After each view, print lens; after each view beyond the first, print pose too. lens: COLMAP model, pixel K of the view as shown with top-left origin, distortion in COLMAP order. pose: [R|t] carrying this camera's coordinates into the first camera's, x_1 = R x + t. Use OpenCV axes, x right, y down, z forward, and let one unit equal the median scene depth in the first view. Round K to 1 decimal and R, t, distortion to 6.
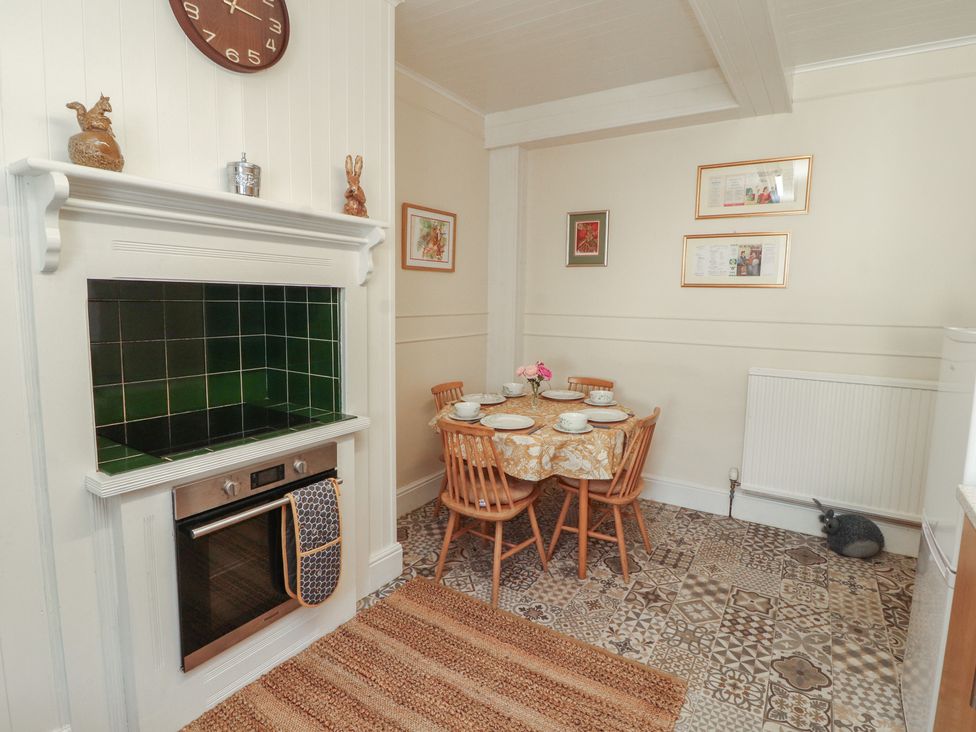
lens RADIAL K [[510.7, 0, 483.4], [0, 510.7, 357.9], [0, 0, 1]] dist [-0.010550, -0.007096]
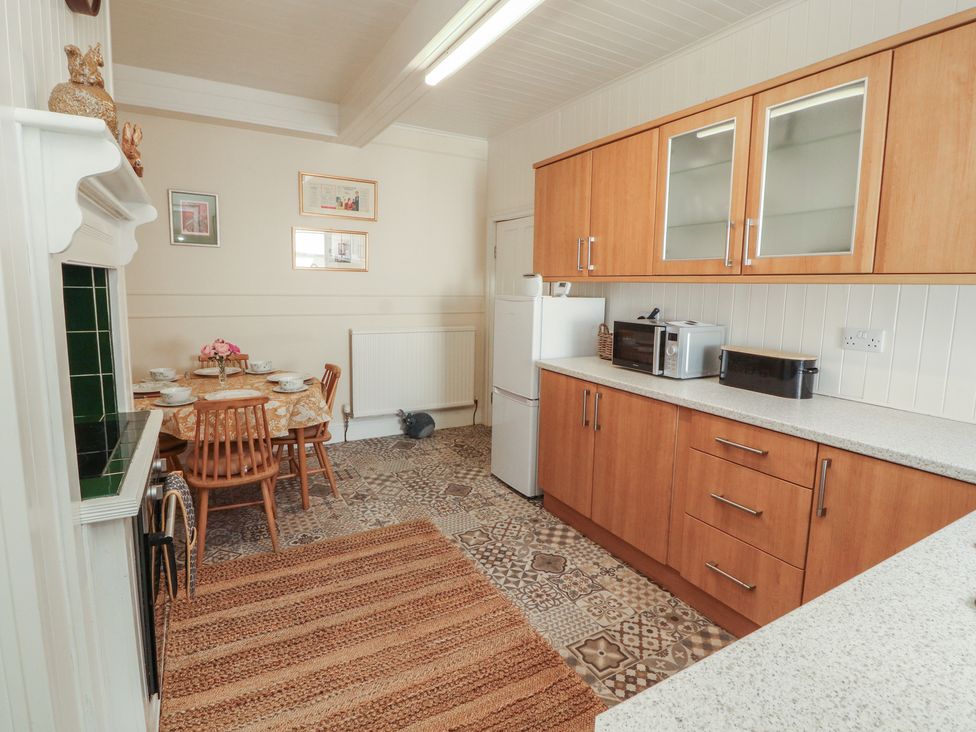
lens RADIAL K [[510.7, 0, 489.7], [0, 510.7, 364.0], [0, 0, 1]] dist [-0.010550, -0.007096]
pose [[0.461226, -0.140833, 0.876035, -0.719419], [0.086641, 0.989753, 0.113499, -0.017446], [-0.883042, 0.023552, 0.468702, 0.027037]]
